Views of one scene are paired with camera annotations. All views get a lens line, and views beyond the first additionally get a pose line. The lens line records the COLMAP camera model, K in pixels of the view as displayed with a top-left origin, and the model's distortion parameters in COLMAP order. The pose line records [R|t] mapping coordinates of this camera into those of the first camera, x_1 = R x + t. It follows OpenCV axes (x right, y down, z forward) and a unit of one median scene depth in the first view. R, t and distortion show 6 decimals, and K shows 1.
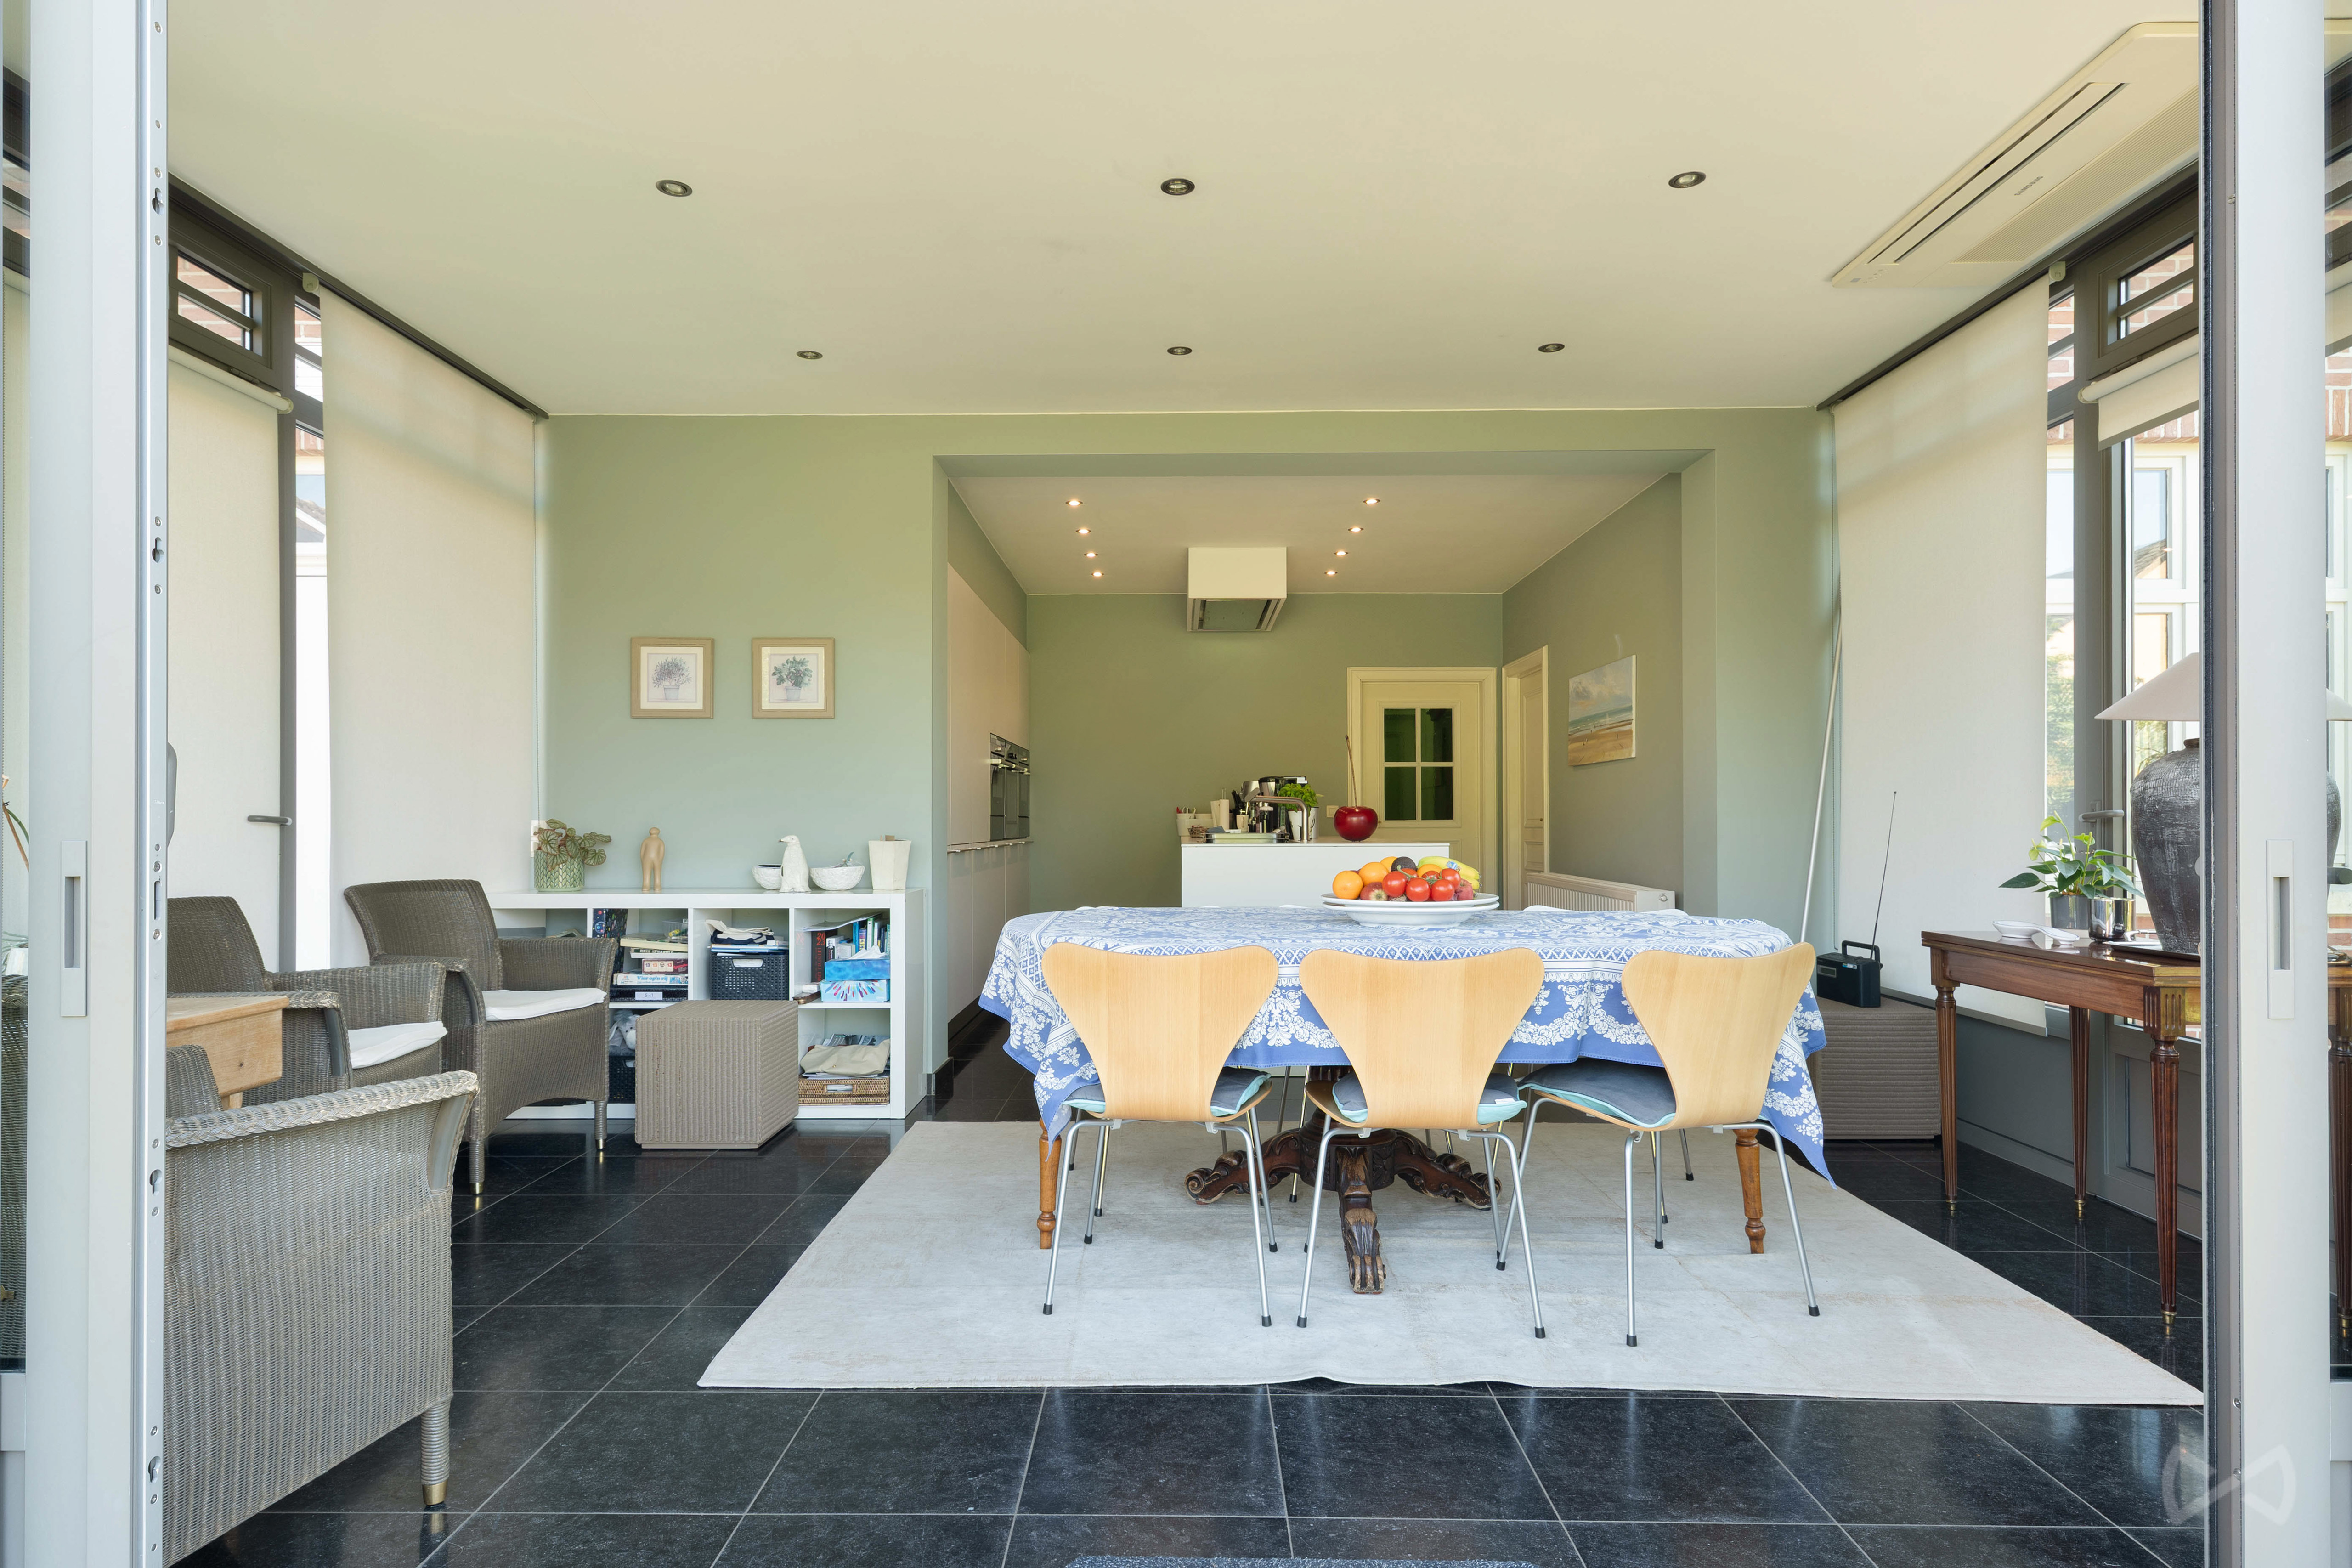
lens RADIAL K [[1246.8, 0, 1177.4], [0, 1246.8, 800.6], [0, 0, 1]] dist [-0.008381, 0.006039]
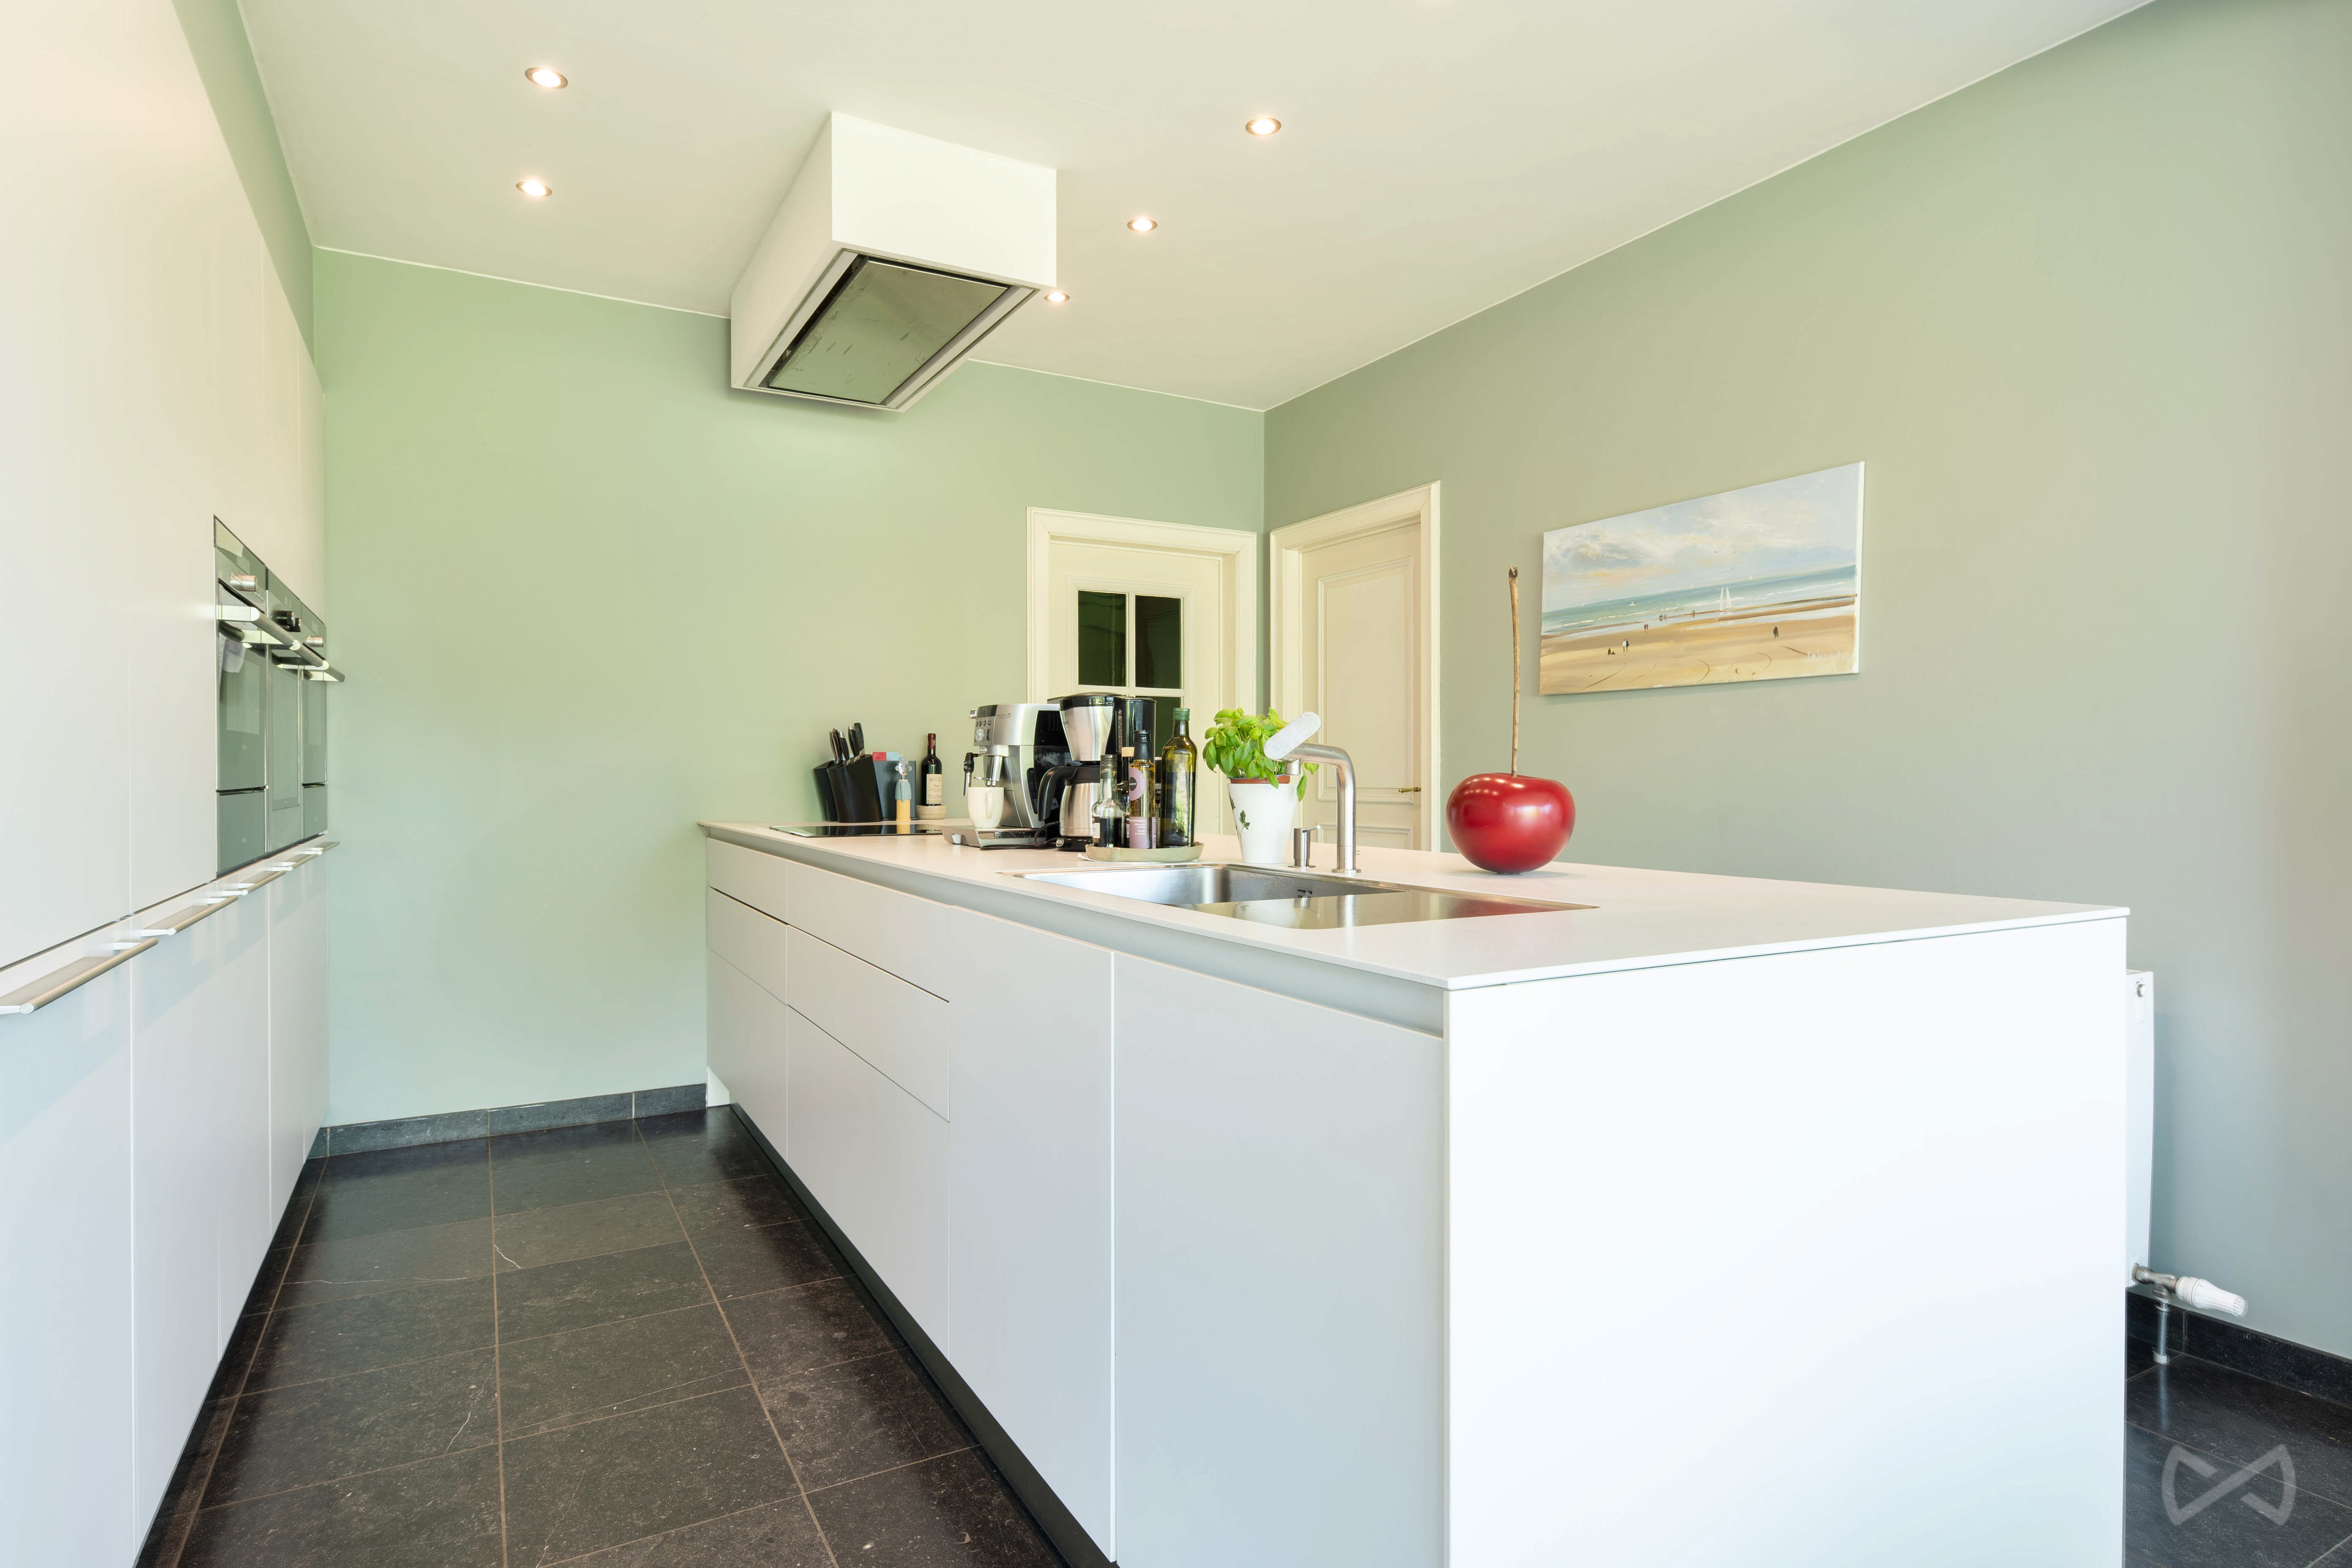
lens RADIAL K [[1246.8, 0, 1167.3], [0, 1246.8, 779.8], [0, 0, 1]] dist [-0.008381, 0.006039]
pose [[0.871432, 0.000526, 0.490517, -0.077753], [-0.011706, 0.999737, 0.019724, 0.000529], [-0.490377, -0.022930, 0.871209, 0.505052]]
